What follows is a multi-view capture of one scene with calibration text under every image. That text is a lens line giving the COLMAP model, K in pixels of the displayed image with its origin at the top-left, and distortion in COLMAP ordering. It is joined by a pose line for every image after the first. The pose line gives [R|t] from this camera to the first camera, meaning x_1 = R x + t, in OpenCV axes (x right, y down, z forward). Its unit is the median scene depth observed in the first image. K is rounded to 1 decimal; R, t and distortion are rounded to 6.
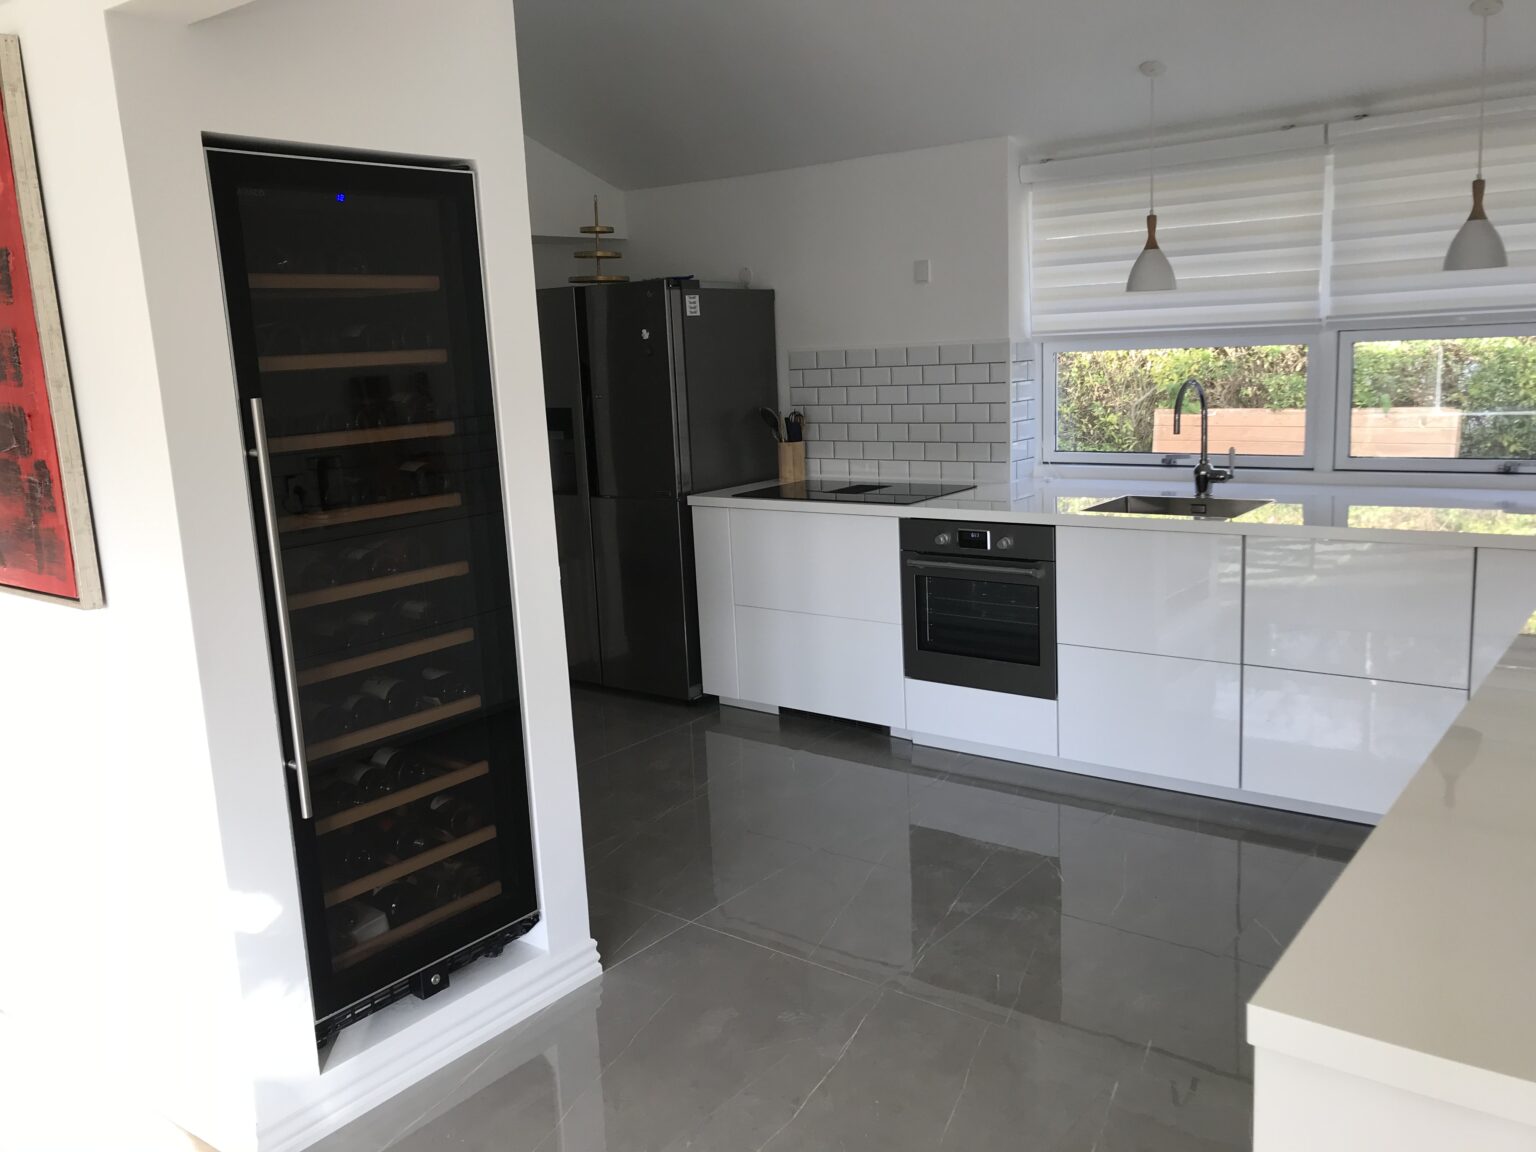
lens RADIAL K [[1262.9, 0, 731.5], [0, 1262.9, 575.1], [0, 0, 1]] dist [0.001989, 0.064377]
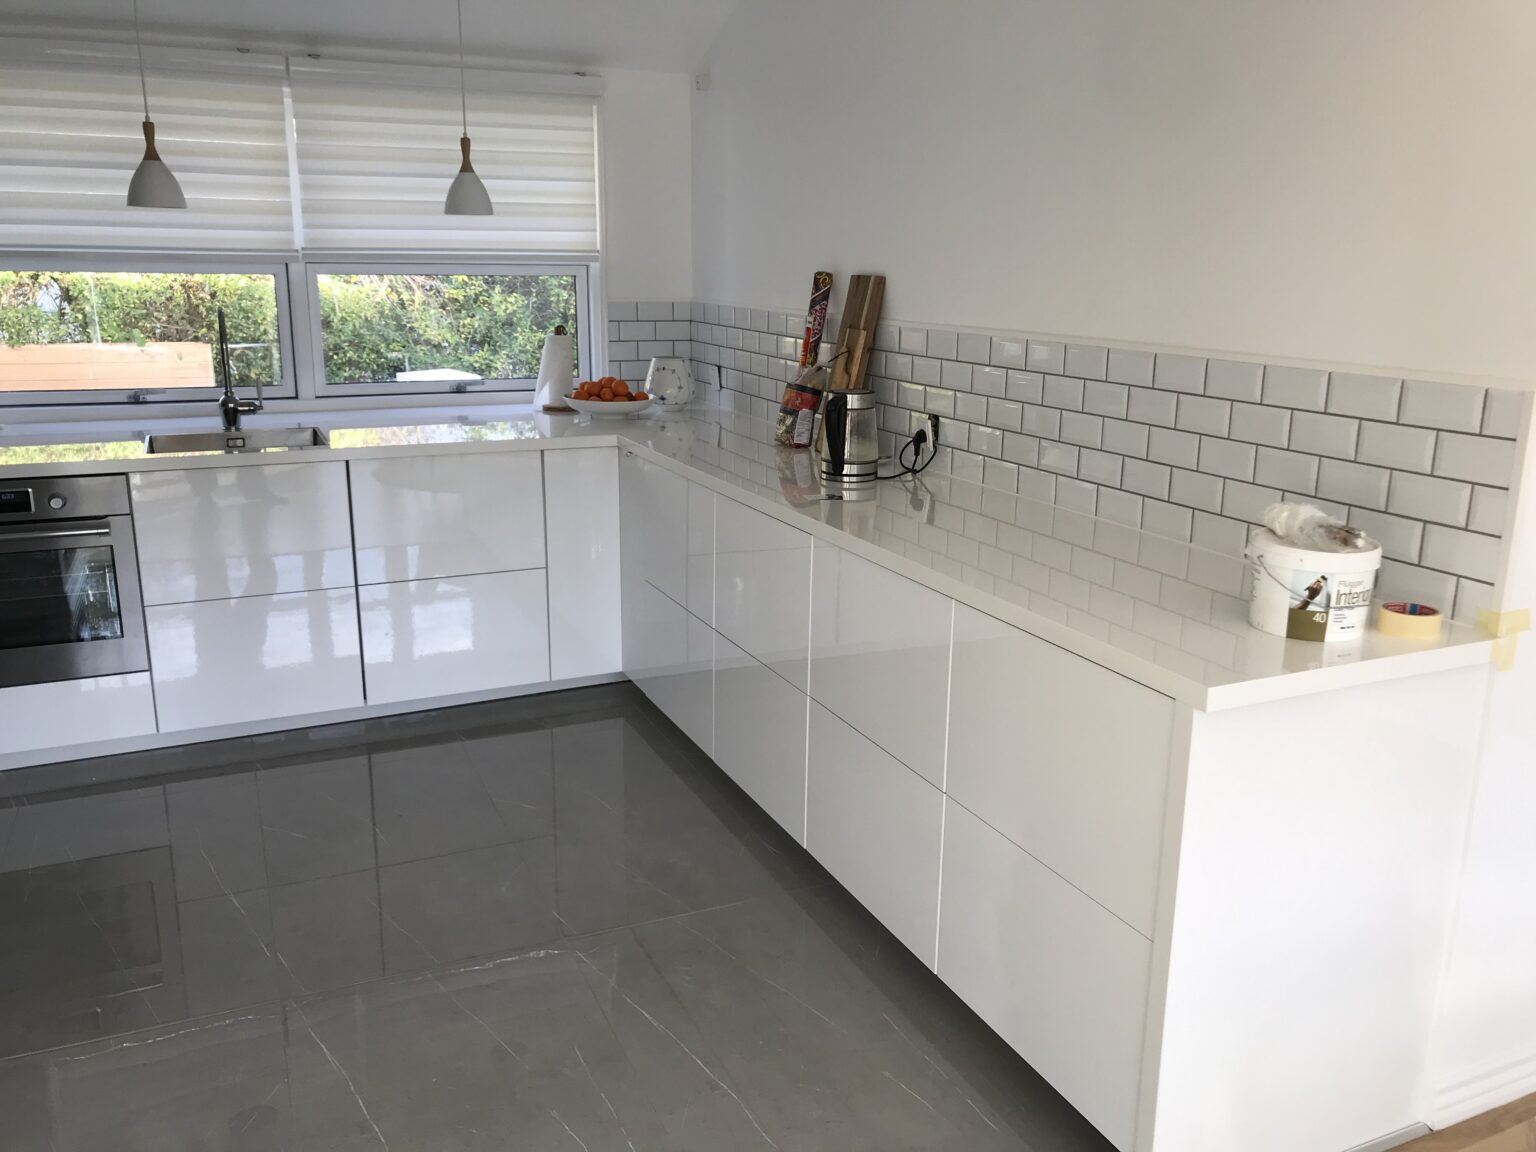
lens RADIAL K [[1262.9, 0, 731.5], [0, 1262.9, 575.1], [0, 0, 1]] dist [0.001989, 0.064377]
pose [[0.475796, -0.171226, 0.862728, -0.302902], [0.132383, 0.983635, 0.122213, -0.021726], [-0.869536, 0.056062, 0.490677, 0.207528]]
